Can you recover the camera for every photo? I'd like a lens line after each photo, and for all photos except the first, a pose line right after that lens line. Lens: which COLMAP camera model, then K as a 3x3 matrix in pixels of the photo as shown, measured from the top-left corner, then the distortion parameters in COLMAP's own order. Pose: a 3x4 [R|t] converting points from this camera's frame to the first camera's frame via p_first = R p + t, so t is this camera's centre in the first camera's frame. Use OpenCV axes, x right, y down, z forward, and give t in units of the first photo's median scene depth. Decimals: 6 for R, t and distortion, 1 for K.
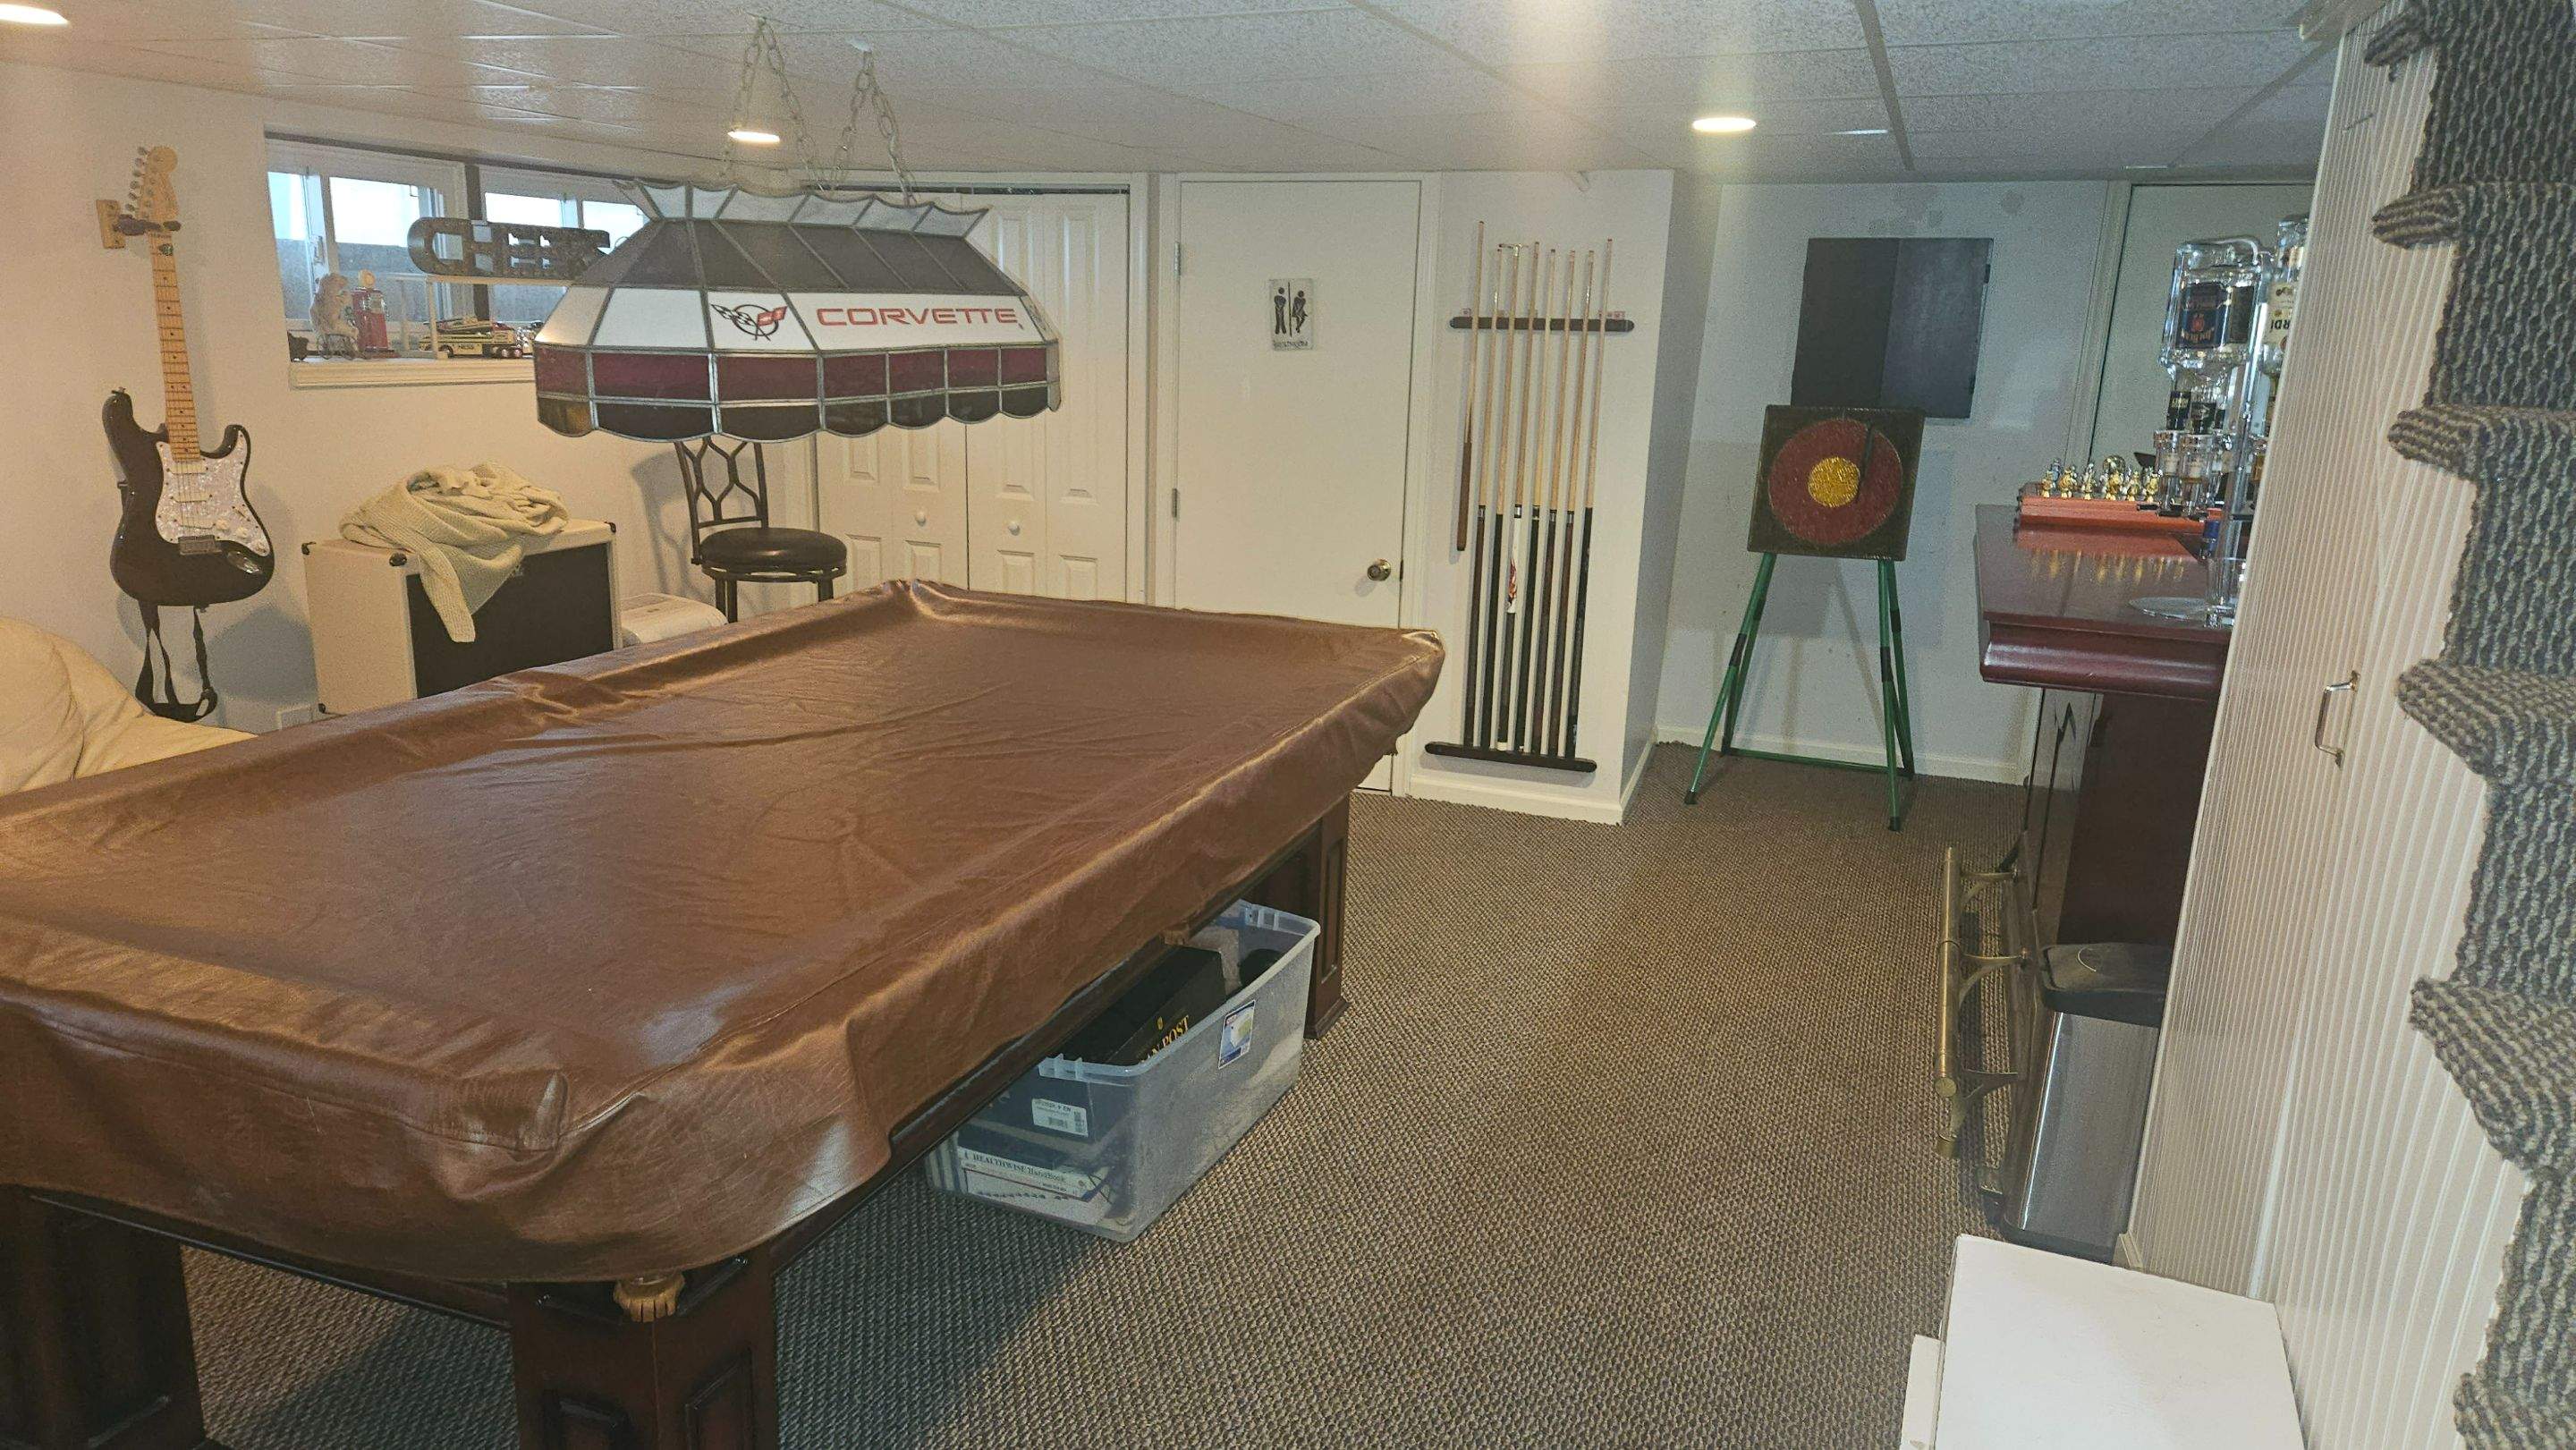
lens RADIAL K [[1703.9, 0, 1255.2], [0, 1703.9, 754.2], [0, 0, 1]] dist [0.087805, -0.078419]
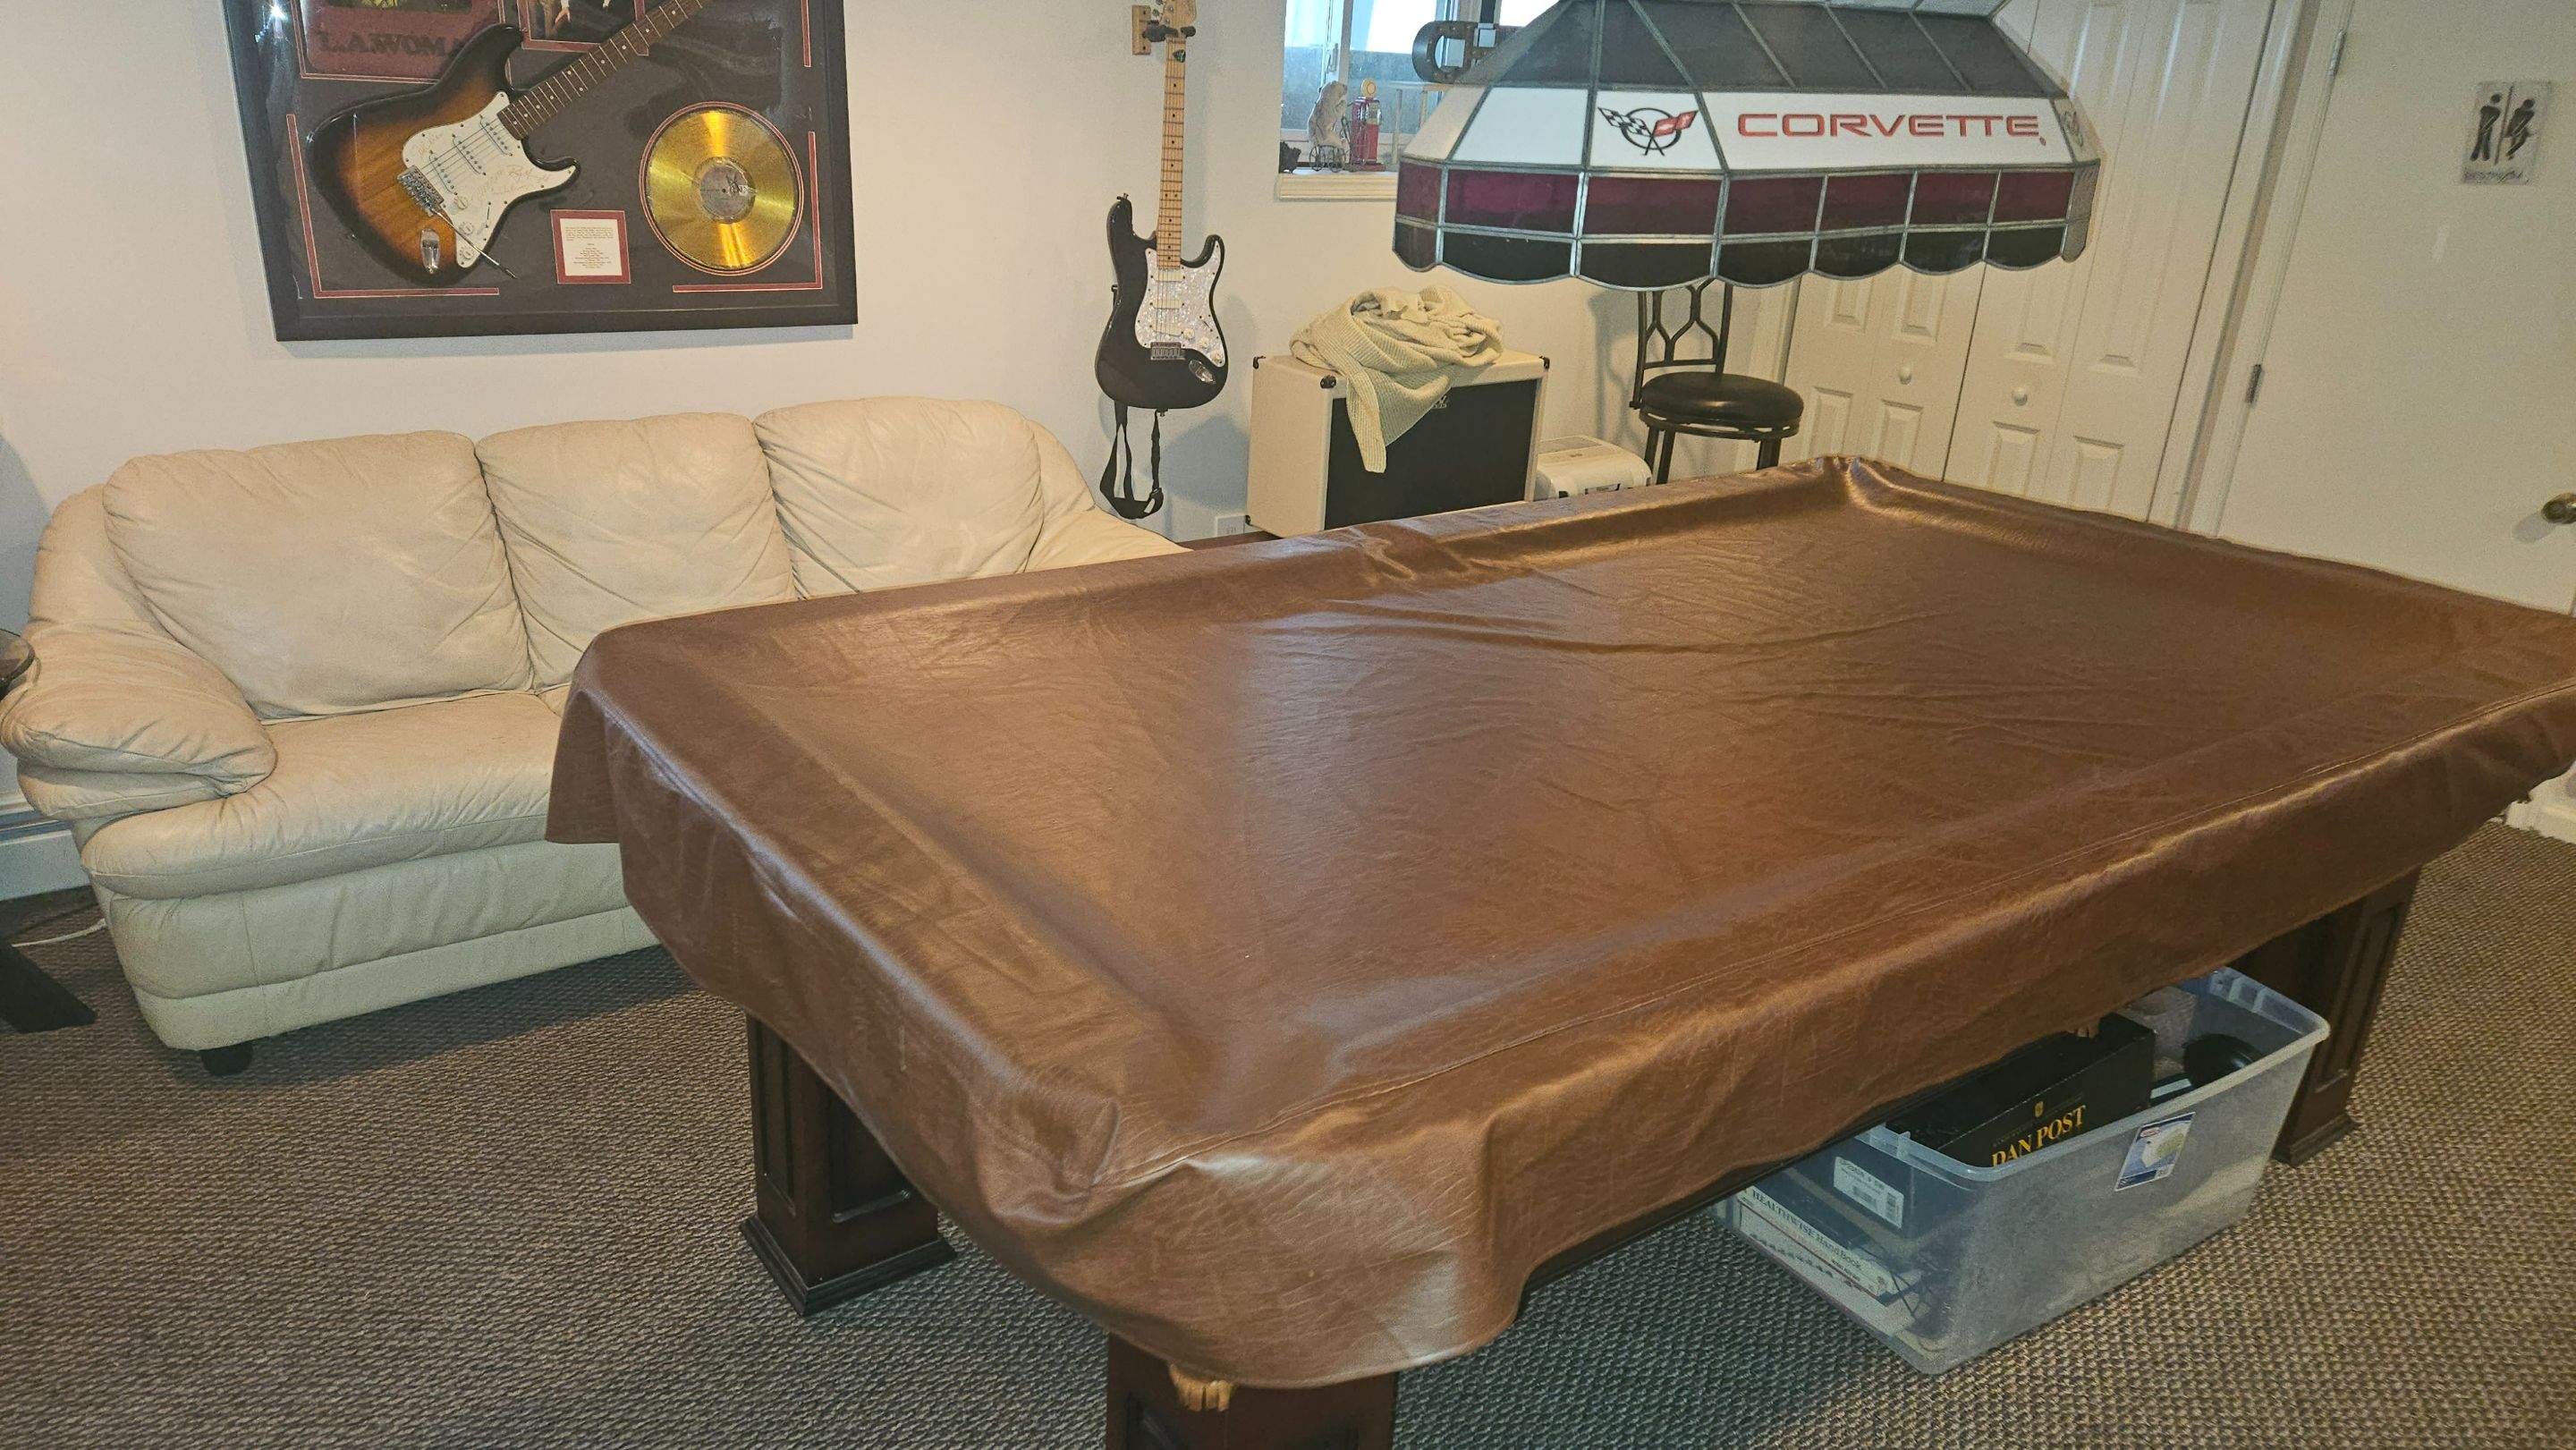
lens RADIAL K [[1702.3, 0, 1246.8], [0, 1702.3, 743.5], [0, 0, 1]] dist [0.087673, -0.072335]
pose [[0.837435, 0.202337, -0.507703, 0.004496], [-0.155545, 0.978765, 0.133506, -0.033553], [0.523936, -0.032832, 0.851125, 0.139305]]
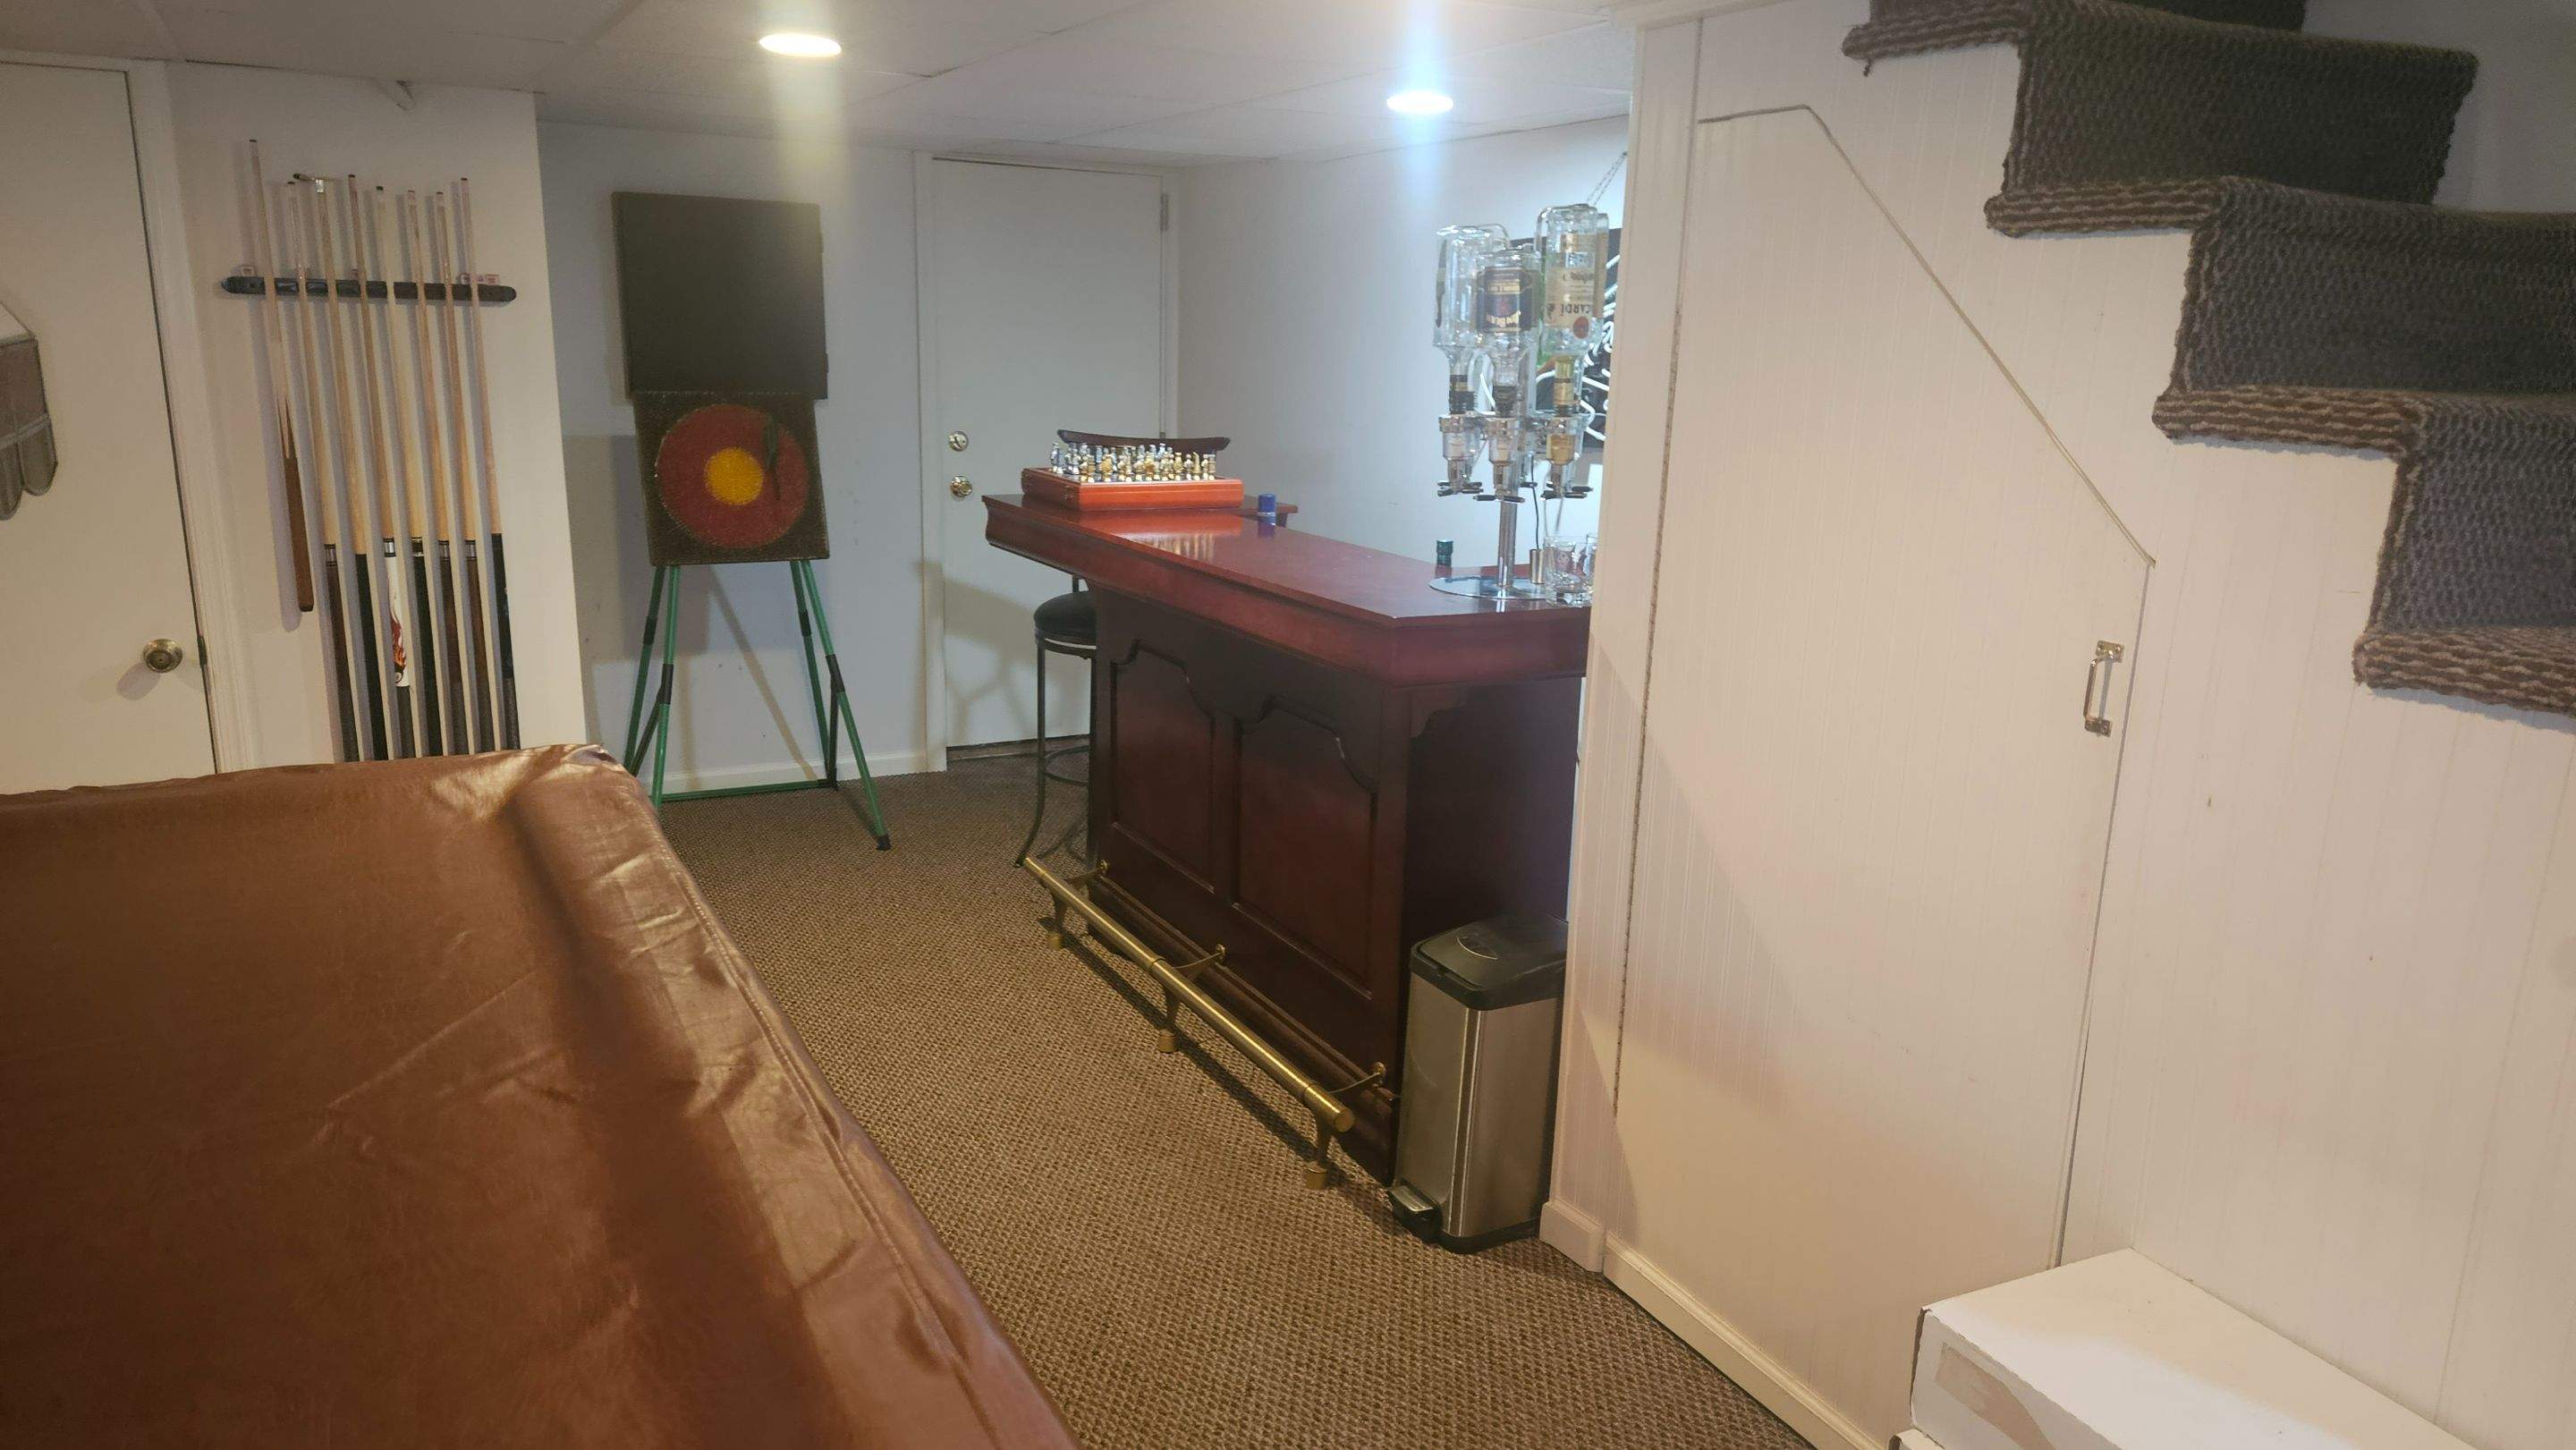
lens RADIAL K [[1695.0, 0, 1255.9], [0, 1695.0, 739.9], [0, 0, 1]] dist [0.088837, -0.082605]
pose [[0.638897, -0.193142, 0.744653, -0.218072], [0.183462, 0.978295, 0.096335, -0.083259], [-0.747096, 0.075067, 0.660464, 0.317652]]
